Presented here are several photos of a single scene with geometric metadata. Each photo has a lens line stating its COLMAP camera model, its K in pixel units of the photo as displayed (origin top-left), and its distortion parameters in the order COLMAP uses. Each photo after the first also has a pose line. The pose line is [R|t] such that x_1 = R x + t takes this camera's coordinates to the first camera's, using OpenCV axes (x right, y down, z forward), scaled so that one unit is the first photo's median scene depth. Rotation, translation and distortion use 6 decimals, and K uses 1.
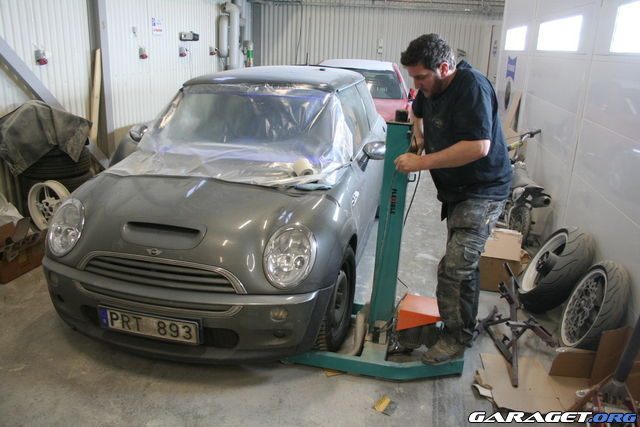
lens RADIAL K [[546.3, 0, 322.4], [0, 546.3, 214.9], [0, 0, 1]] dist [-0.099861, 0.063117]
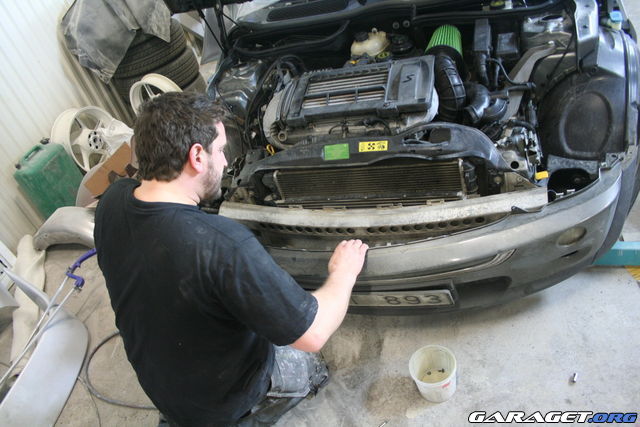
lens RADIAL K [[546.3, 0, 321.0], [0, 546.3, 212.6], [0, 0, 1]] dist [-0.099861, 0.063117]
pose [[0.948480, -0.198229, -0.247167, -0.104477], [0.270942, 0.911853, 0.308406, -0.054774], [0.164245, -0.359485, 0.918583, 0.227270]]
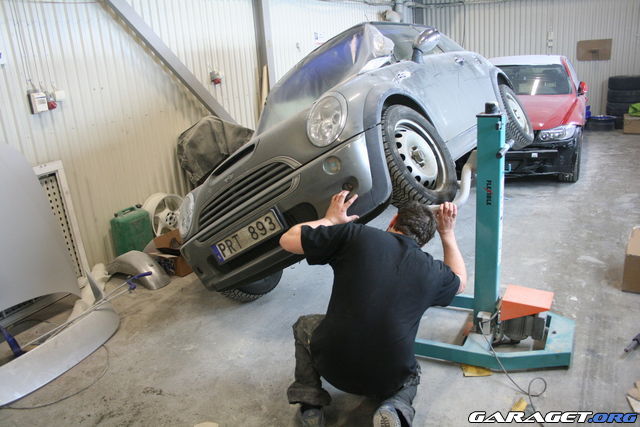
lens RADIAL K [[546.3, 0, 323.7], [0, 546.3, 211.7], [0, 0, 1]] dist [-0.099861, 0.063117]
pose [[0.951200, -0.009819, -0.308419, 0.043171], [0.005130, 0.999859, -0.016010, 0.007804], [0.308533, 0.013646, 0.951116, -0.018246]]
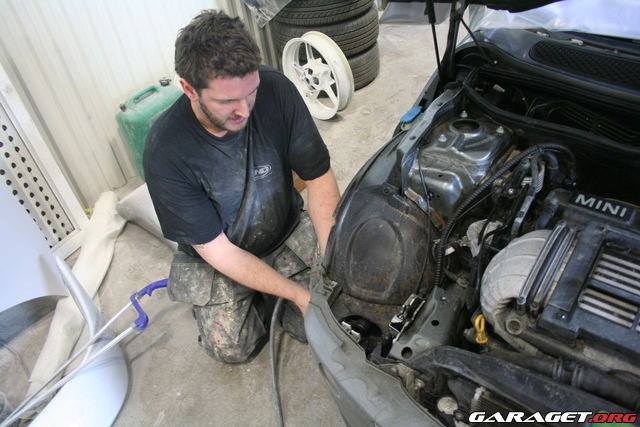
lens RADIAL K [[546.3, 0, 320.0], [0, 546.3, 215.3], [0, 0, 1]] dist [-0.099861, 0.063117]
pose [[0.891957, 0.167019, -0.420139, -0.206285], [0.013455, 0.919048, 0.393916, -0.114873], [0.451919, -0.357009, 0.817504, 0.418501]]
